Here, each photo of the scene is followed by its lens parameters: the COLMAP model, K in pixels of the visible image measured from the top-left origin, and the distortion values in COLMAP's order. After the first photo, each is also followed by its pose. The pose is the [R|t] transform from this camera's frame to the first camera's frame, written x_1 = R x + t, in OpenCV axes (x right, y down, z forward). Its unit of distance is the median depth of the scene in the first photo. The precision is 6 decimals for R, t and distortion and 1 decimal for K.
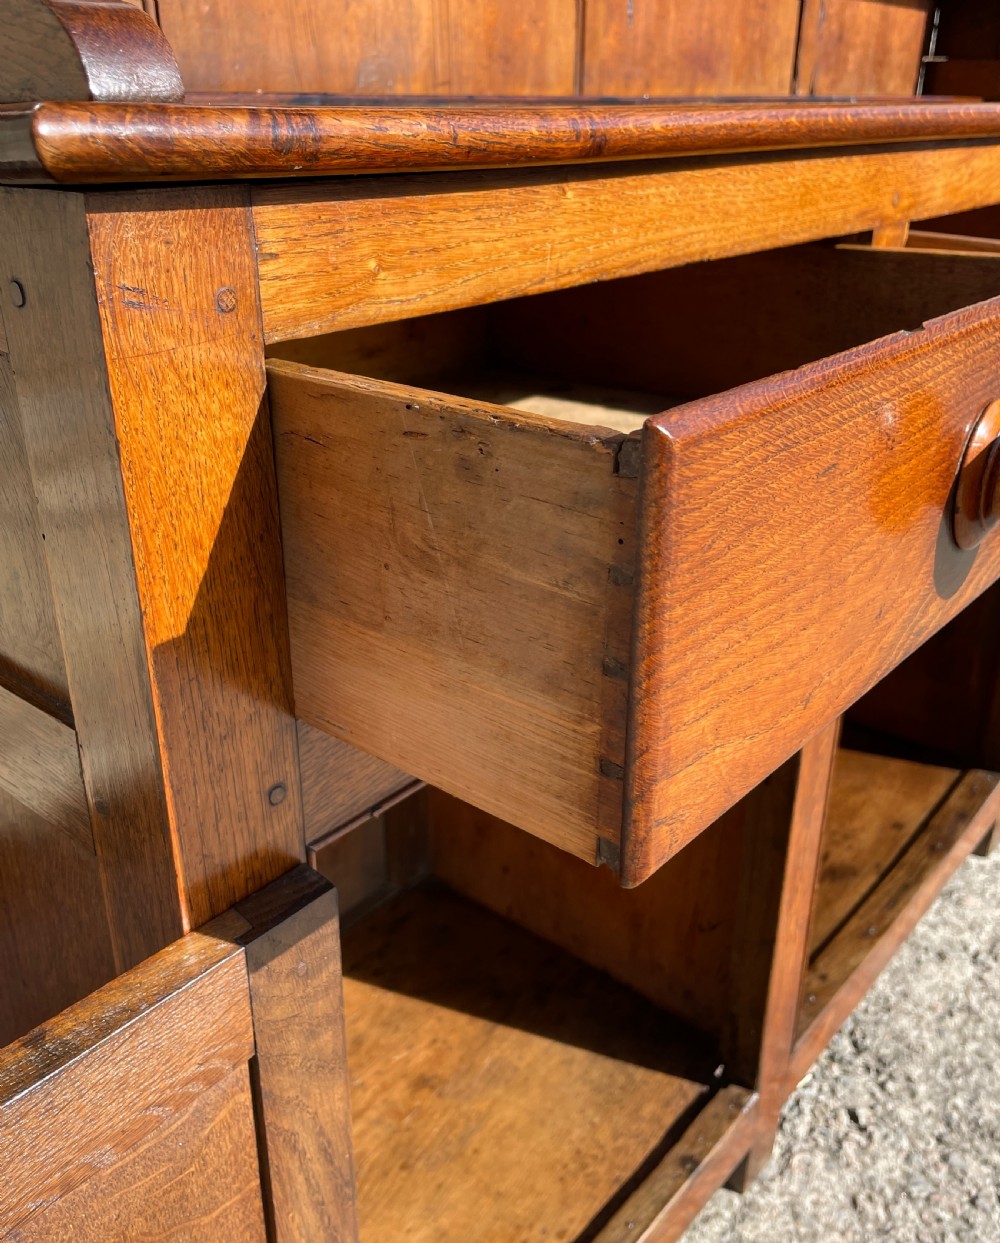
lens RADIAL K [[1120.9, 0, 481.8], [0, 1120.9, 610.6], [0, 0, 1]] dist [0.055153, -0.100817]
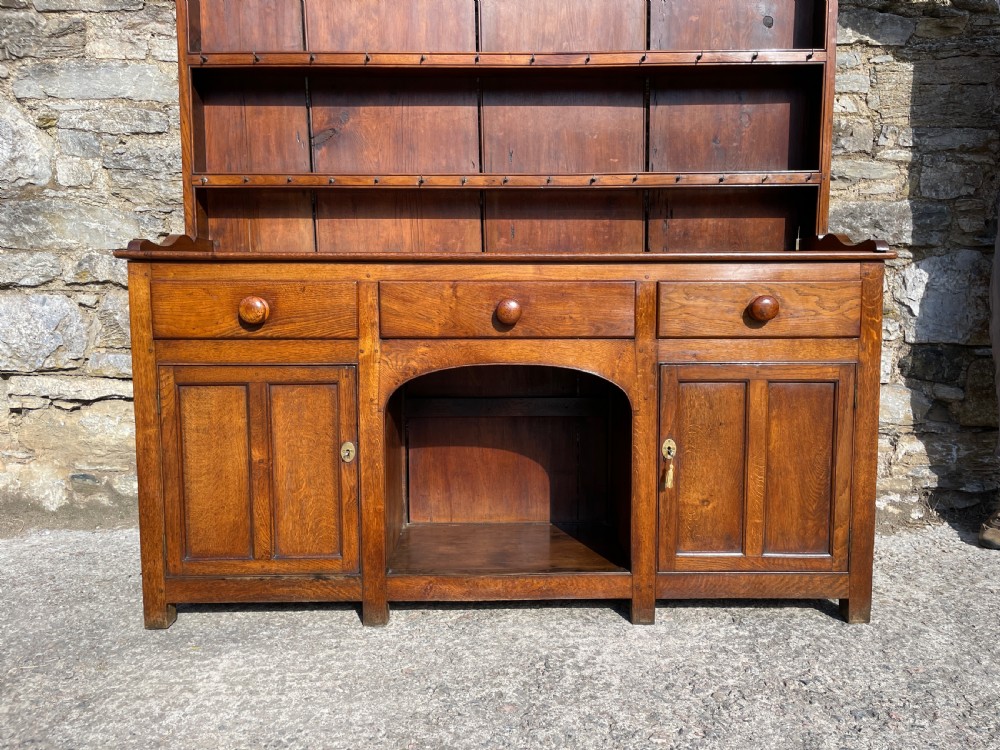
lens RADIAL K [[772.6, 0, 512.3], [0, 772.6, 384.9], [0, 0, 1]] dist [0.084343, -0.109526]
pose [[0.659649, 0.074556, -0.747866, 1.708410], [-0.307278, 0.934856, -0.177835, 0.190163], [0.685889, 0.347111, 0.639586, -0.136387]]
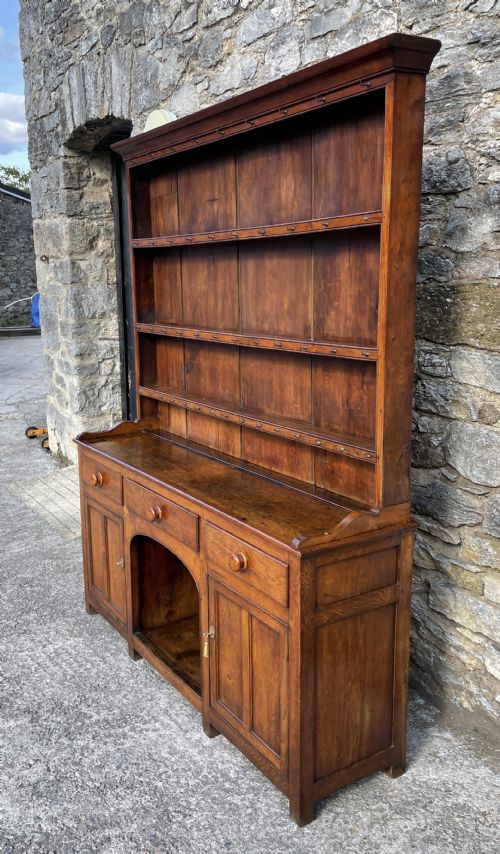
lens RADIAL K [[744.6, 0, 198.8], [0, 744.6, 428.4], [0, 0, 1]] dist [0.060584, -0.057432]
pose [[-0.331286, 0.203497, -0.921324, 2.791882], [-0.367023, 0.871768, 0.324524, -1.446319], [0.869220, 0.445657, -0.214117, 1.441290]]
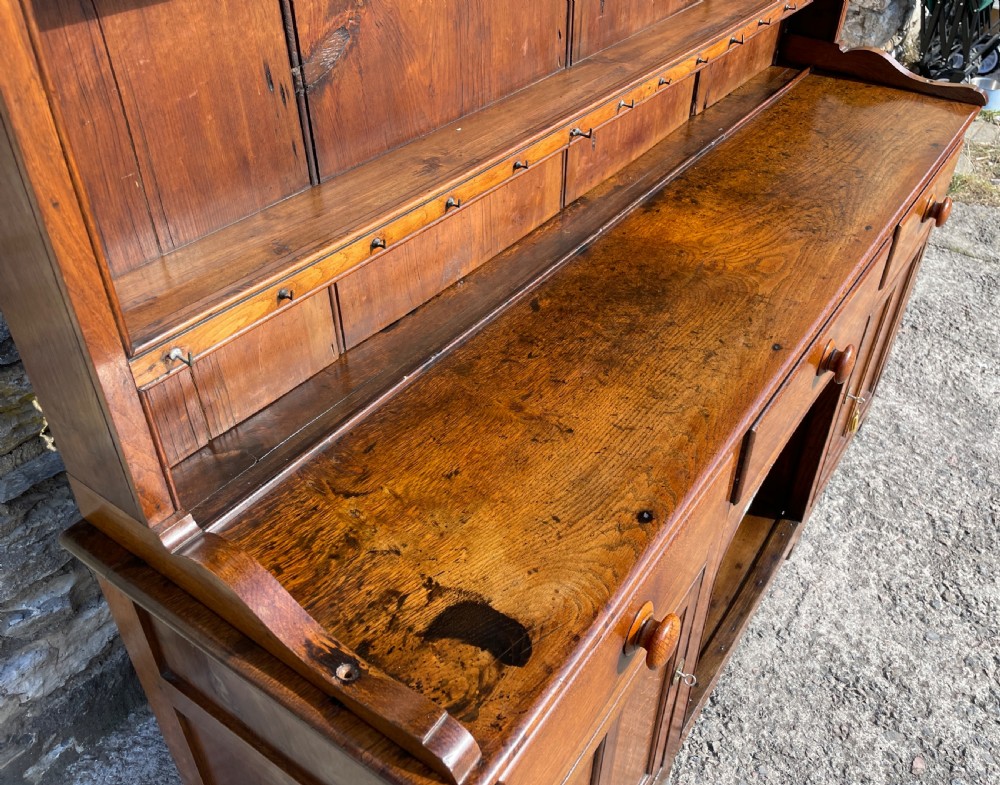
lens RADIAL K [[875.2, 0, 547.7], [0, 875.2, 350.7], [0, 0, 1]] dist [0.061129, -0.084738]
pose [[0.991319, -0.042582, 0.124392, -0.098436], [0.014396, 0.975566, 0.219236, -0.538536], [-0.130688, -0.215542, 0.967710, -0.256686]]
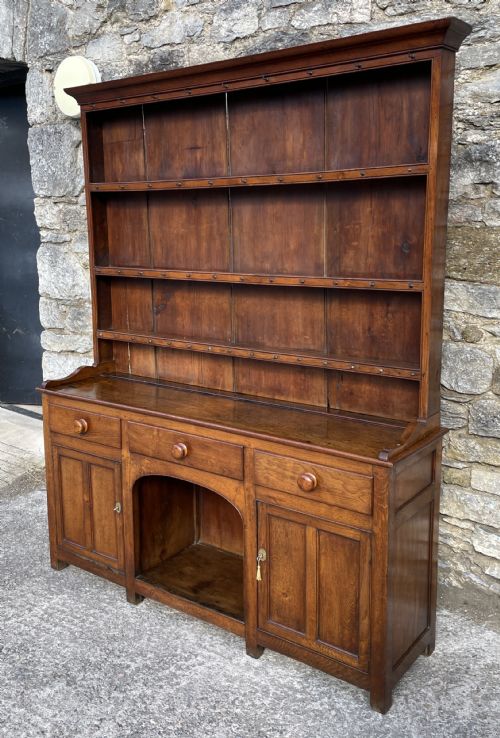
lens RADIAL K [[732.2, 0, 223.8], [0, 732.2, 348.1], [0, 0, 1]] dist [0.043250, 0.000000]
pose [[0.039821, 0.180376, -0.982791, 3.009995], [-0.396342, 0.905737, 0.150174, -1.060147], [0.917239, 0.383542, 0.107558, 0.586055]]
